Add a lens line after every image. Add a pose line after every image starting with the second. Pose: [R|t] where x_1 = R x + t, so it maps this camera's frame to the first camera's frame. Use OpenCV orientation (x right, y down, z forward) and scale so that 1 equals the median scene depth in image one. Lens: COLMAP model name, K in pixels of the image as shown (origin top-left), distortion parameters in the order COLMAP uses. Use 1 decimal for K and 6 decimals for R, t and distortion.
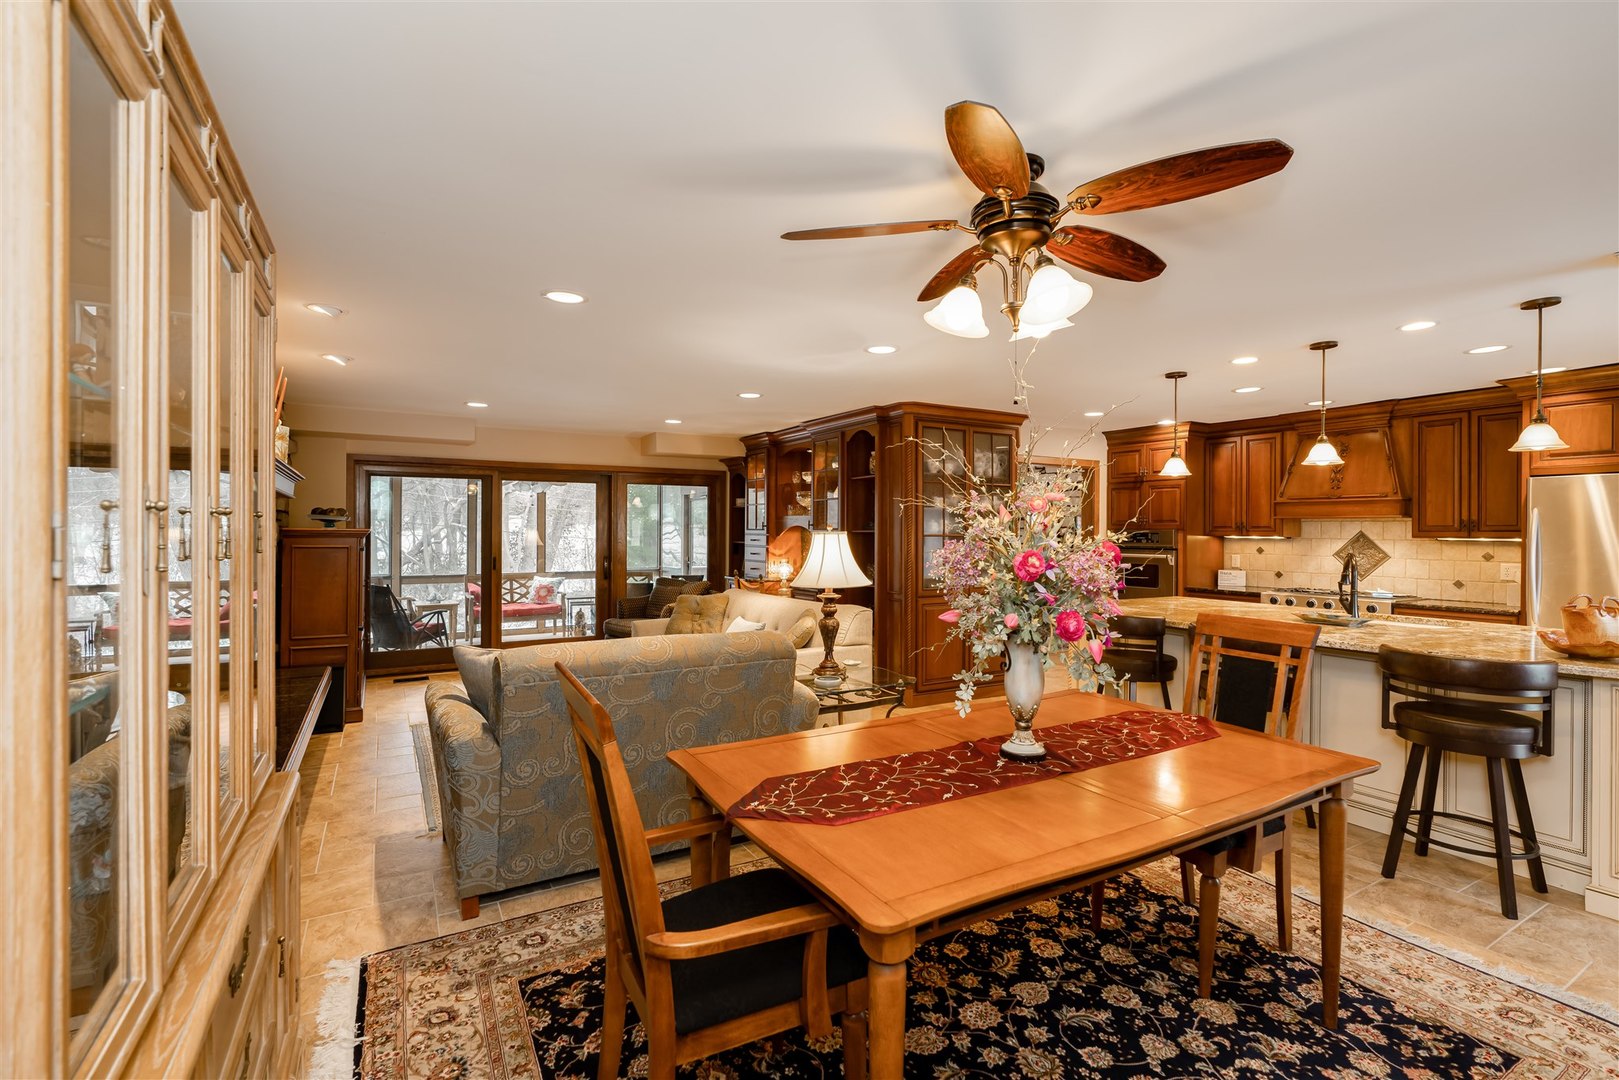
lens RADIAL K [[721.8, 0, 806.9], [0, 721.8, 537.3], [0, 0, 1]] dist [0.000315, 0.000005]
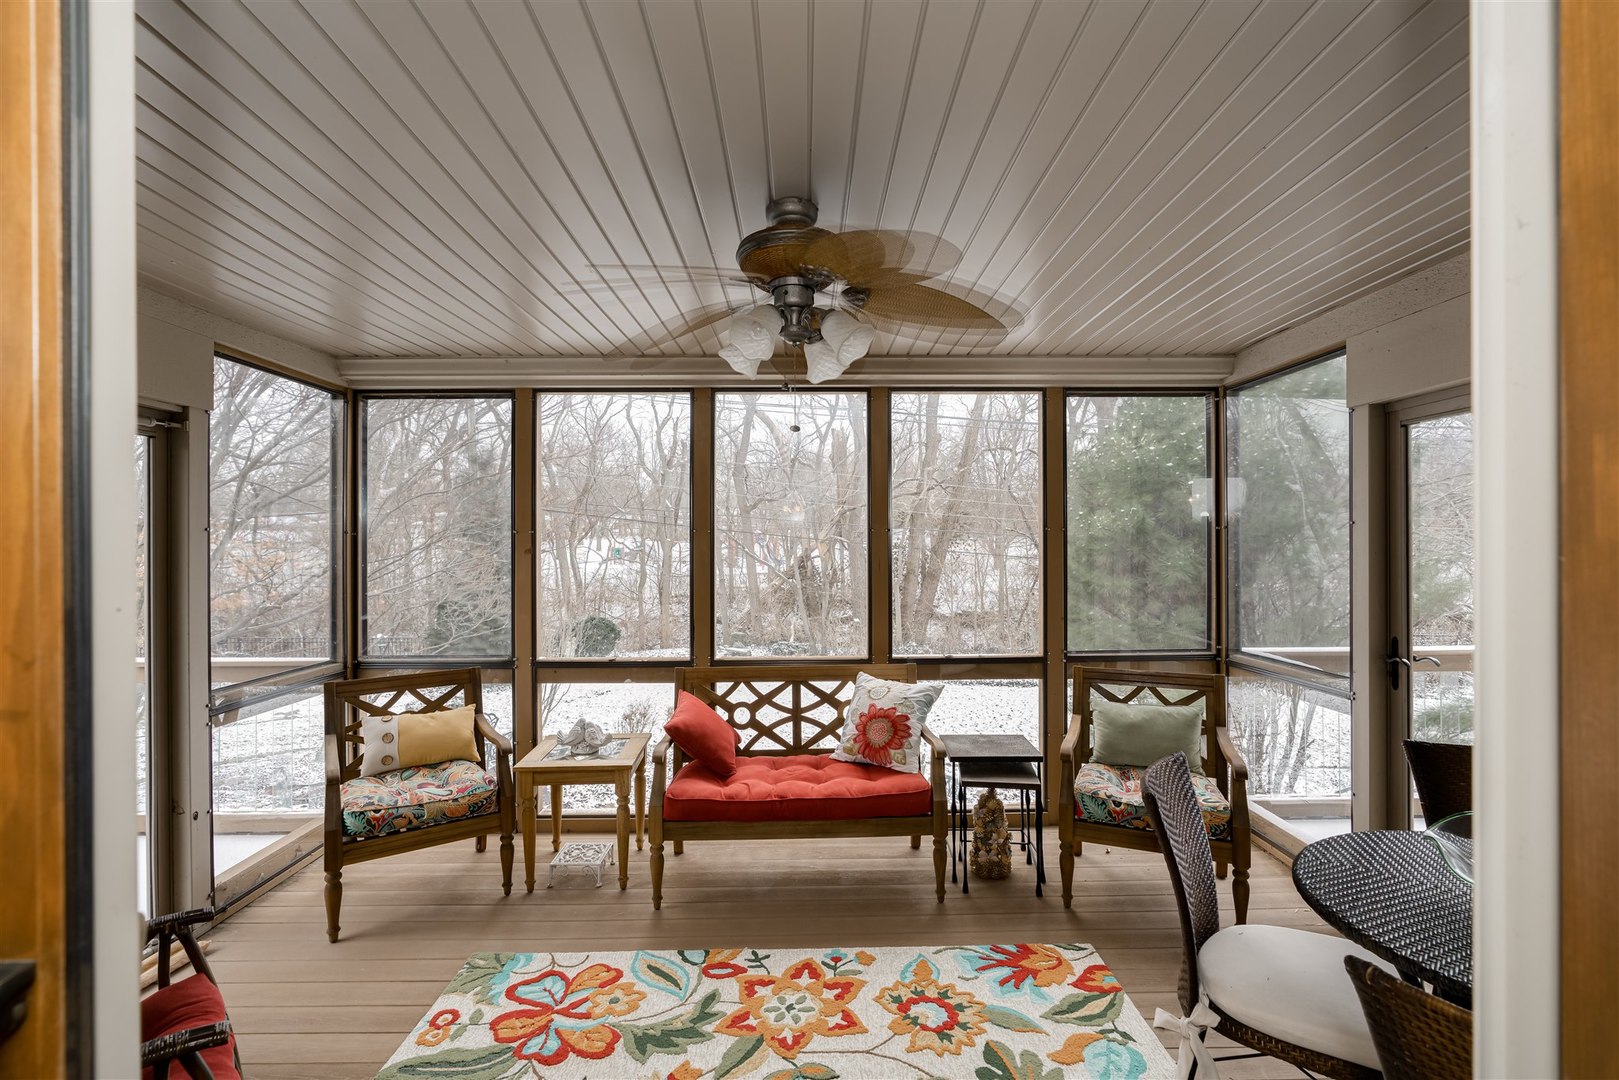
lens RADIAL K [[721.8, 0, 809.2], [0, 721.8, 542.1], [0, 0, 1]] dist [0.000315, 0.000005]
pose [[0.872936, -0.005902, -0.487799, -0.232571], [0.003985, 0.999980, -0.004968, -0.007248], [0.487819, 0.002393, 0.872942, 0.696985]]
